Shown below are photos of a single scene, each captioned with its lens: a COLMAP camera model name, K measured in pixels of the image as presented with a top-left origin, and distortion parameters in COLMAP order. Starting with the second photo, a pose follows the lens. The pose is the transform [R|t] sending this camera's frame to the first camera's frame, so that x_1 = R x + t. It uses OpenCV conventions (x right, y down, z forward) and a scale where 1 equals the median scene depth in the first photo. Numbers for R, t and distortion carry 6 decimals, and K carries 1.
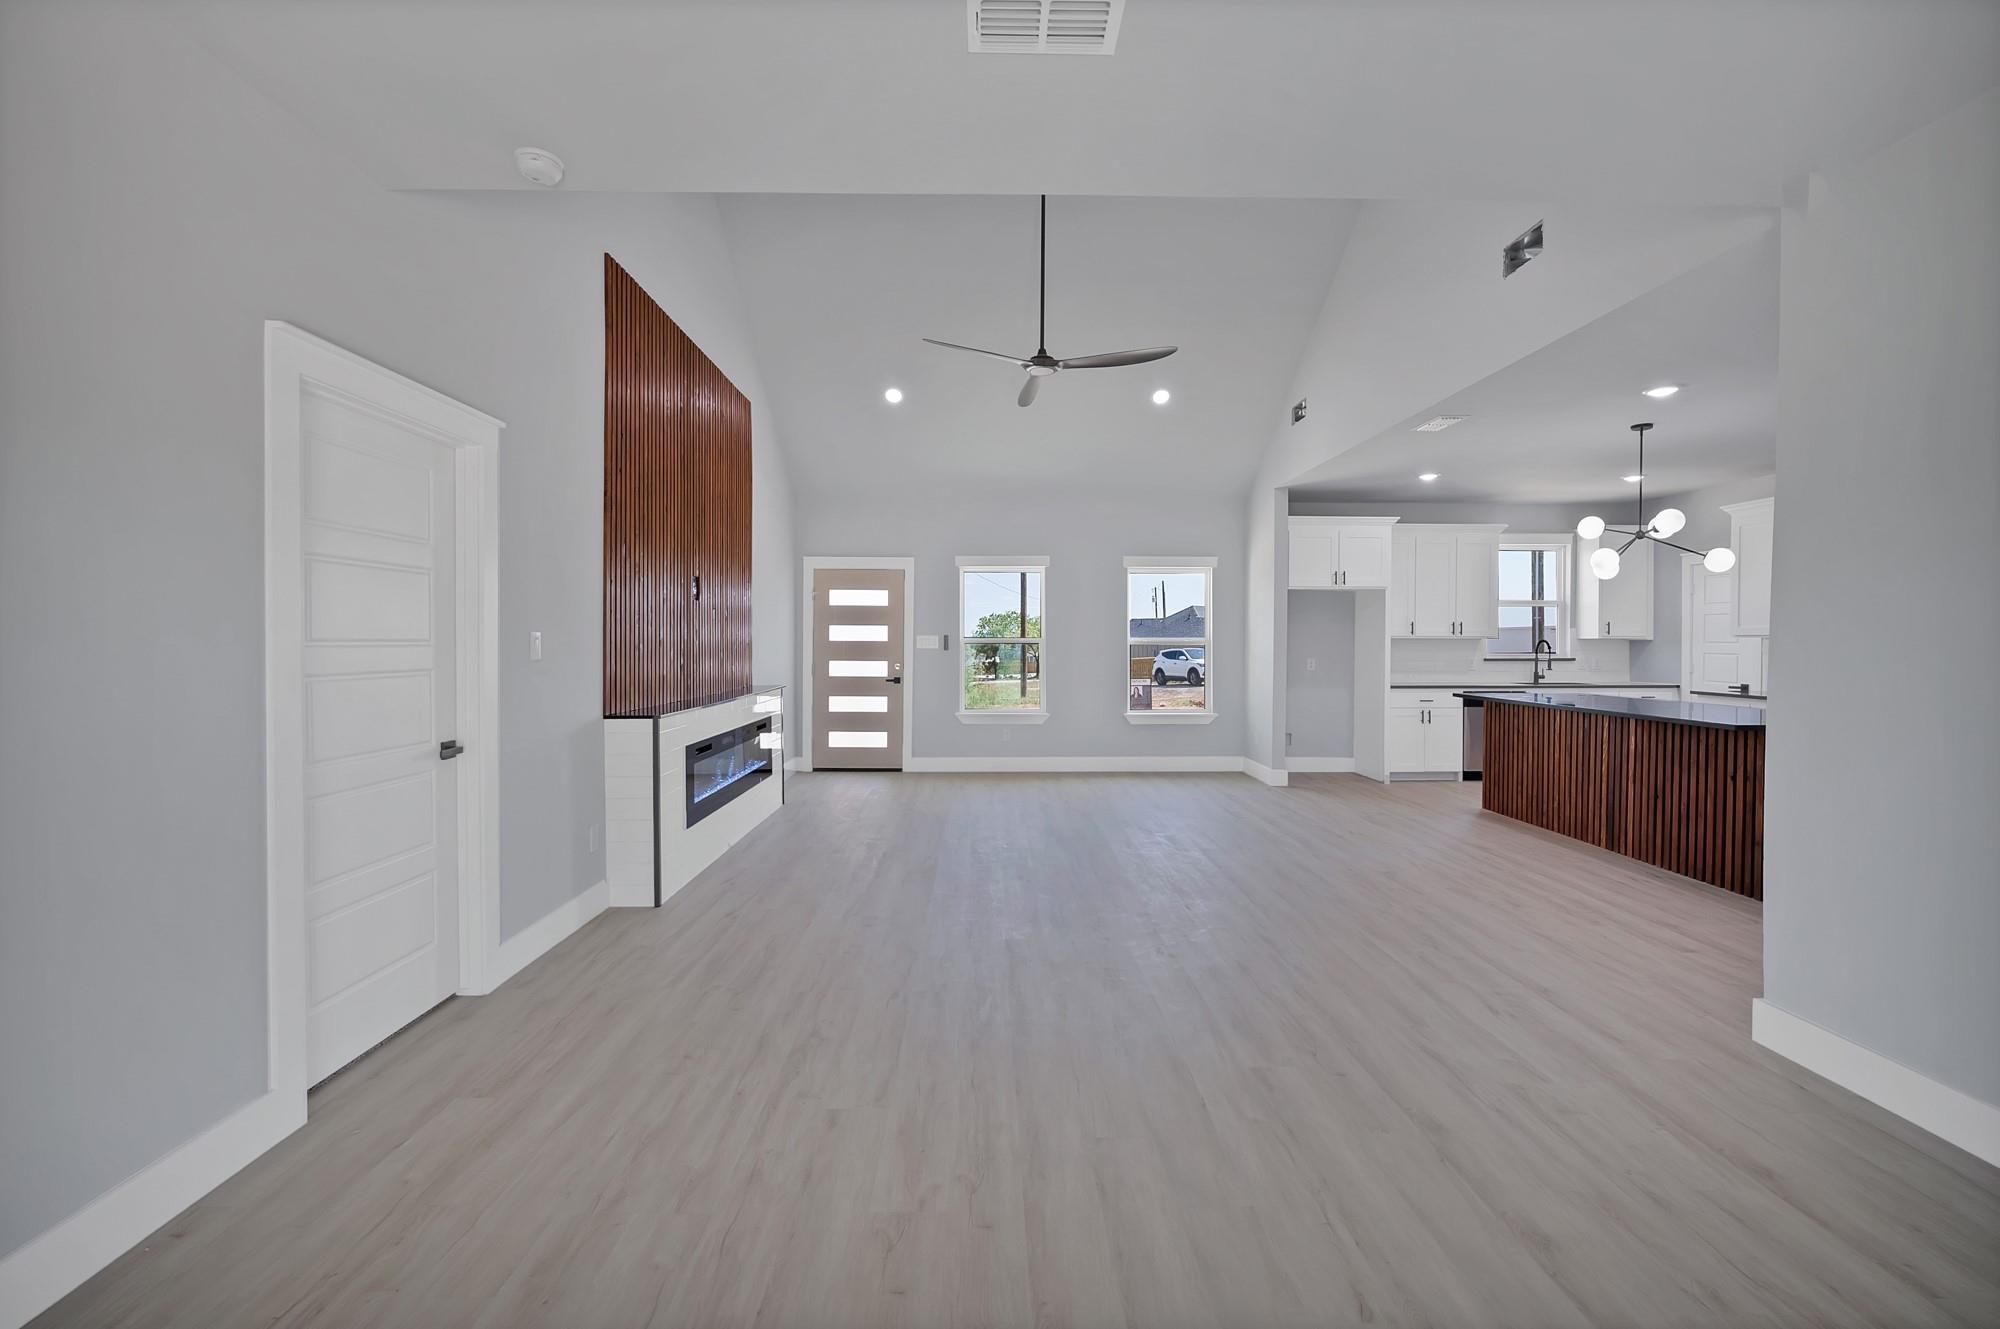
lens RADIAL K [[824.7, 0, 999.2], [0, 824.7, 651.7], [0, 0, 1]] dist [-0.013818, 0.000003]
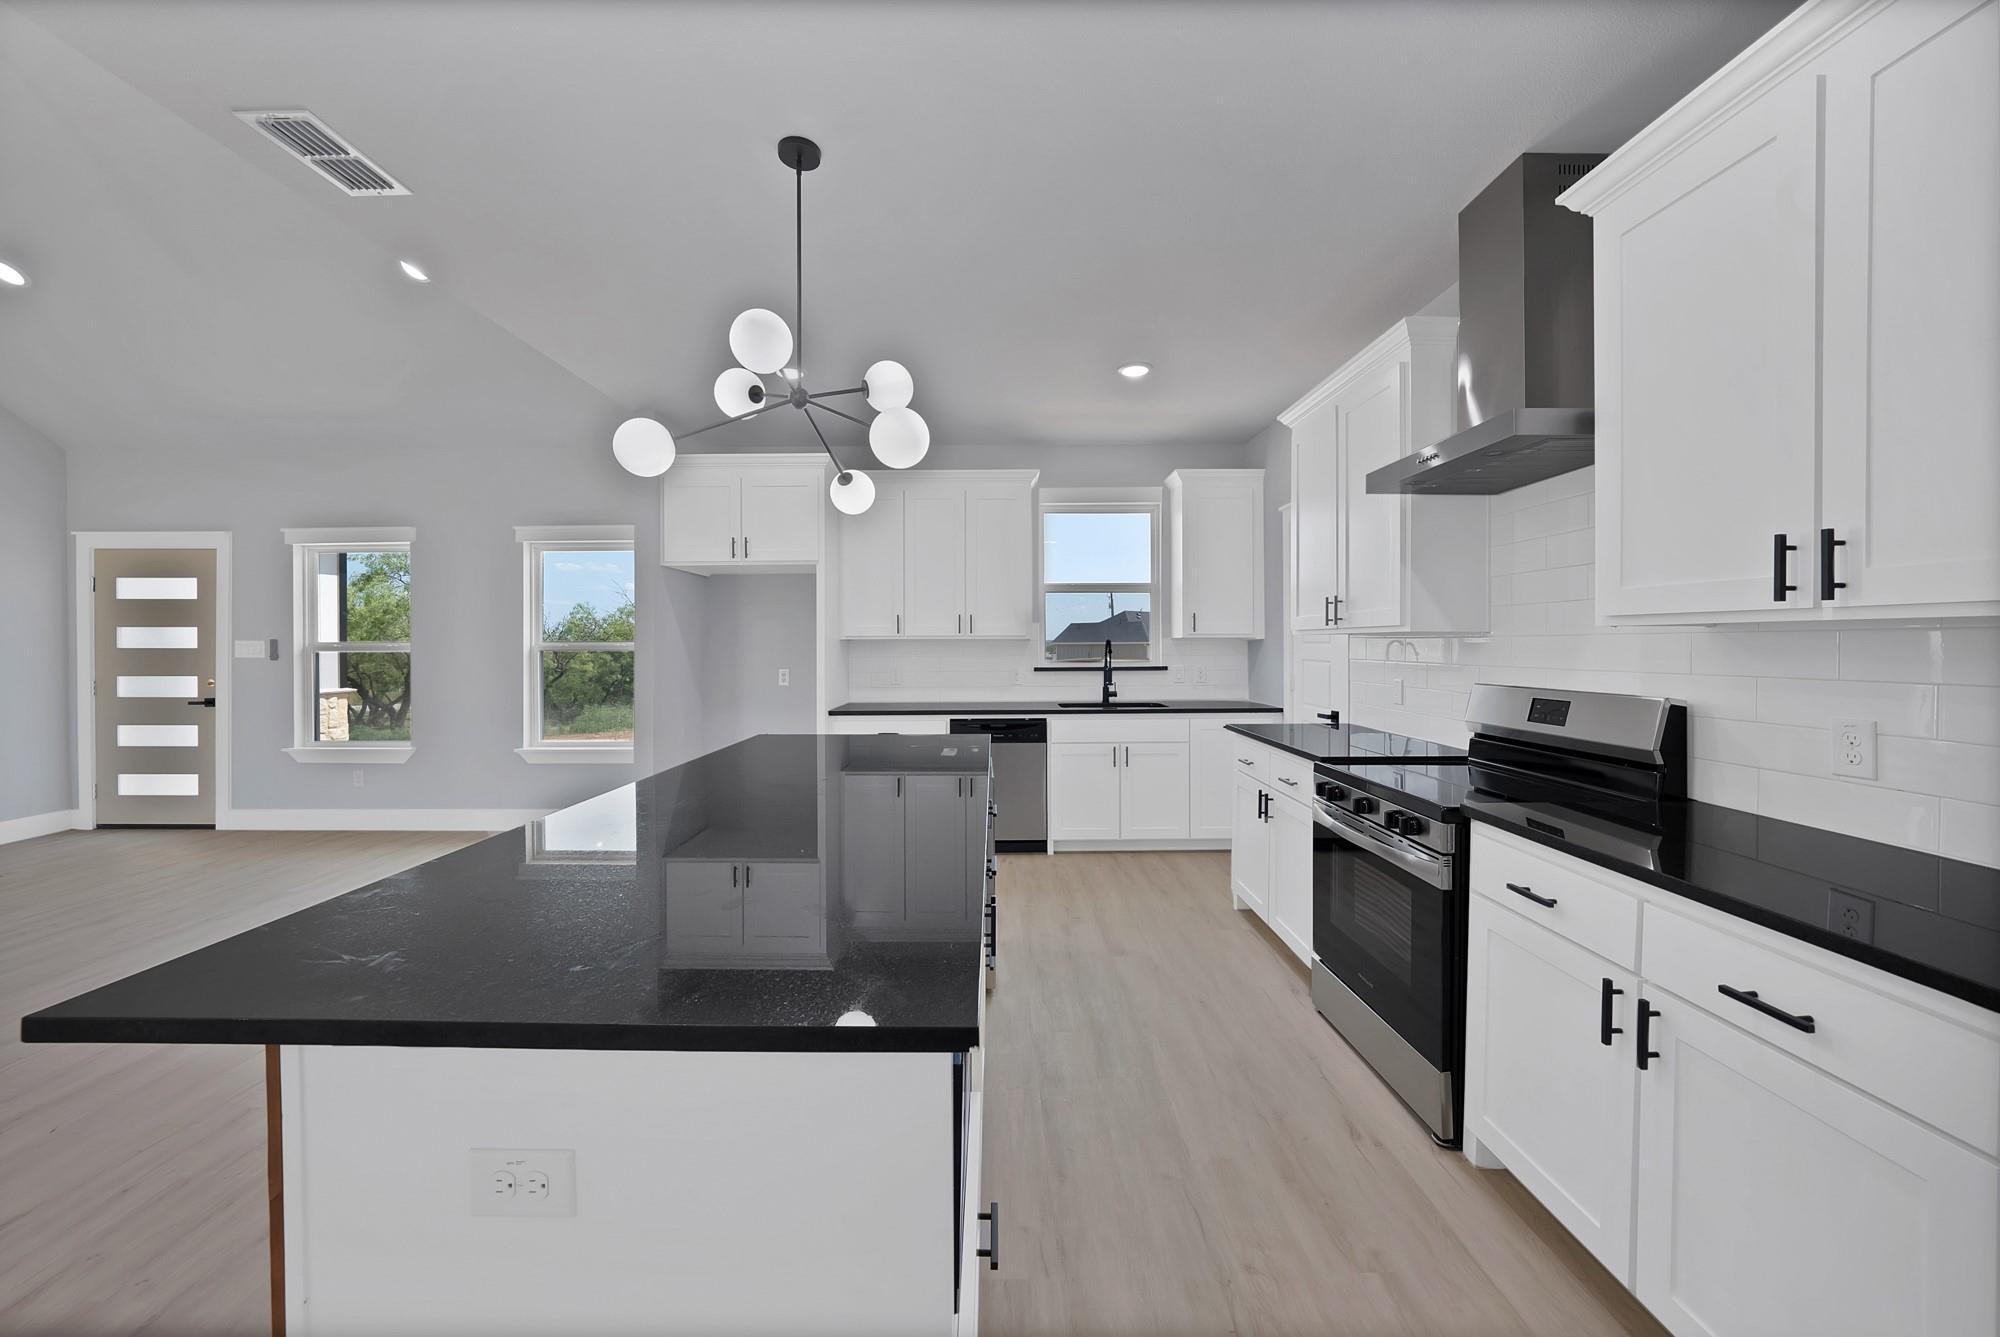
lens RADIAL K [[724.0, 0, 993.7], [0, 724.0, 658.9], [0, 0, 1]] dist [-0.013348, 0.000025]
pose [[0.999866, -0.006213, -0.015167, 0.761971], [0.006327, 0.999952, 0.007489, -0.005144], [0.015120, -0.007584, 0.999857, 0.520980]]
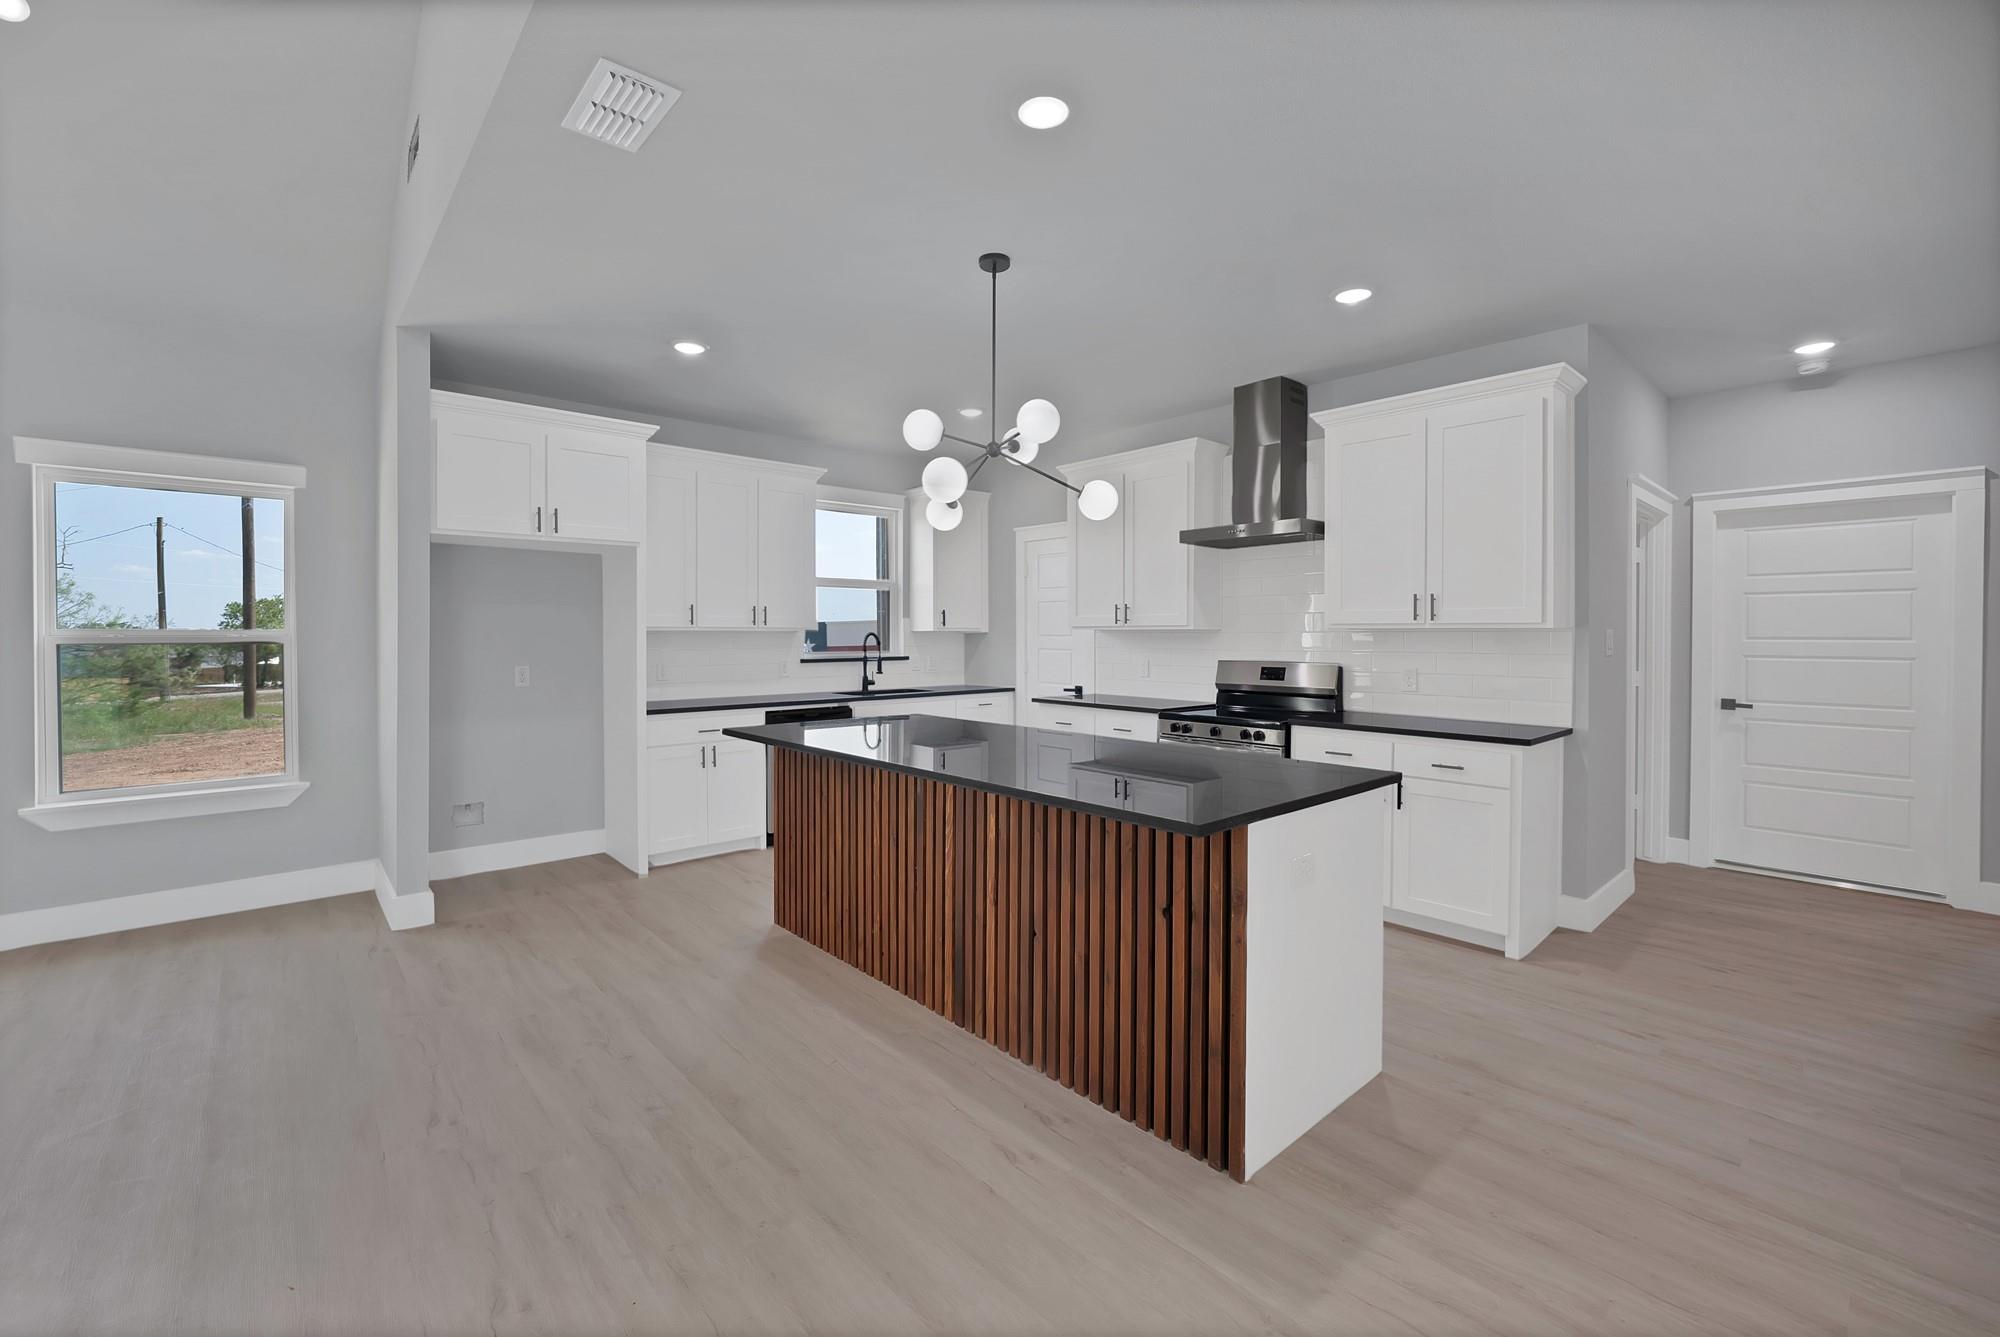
lens RADIAL K [[824.7, 0, 999.2], [0, 824.7, 655.7], [0, 0, 1]] dist [-0.013818, 0.000003]
pose [[0.755494, -0.018348, 0.654899, 0.343850], [0.010203, 0.999816, 0.016242, -0.006263], [-0.655076, -0.005589, 0.755542, 0.474464]]
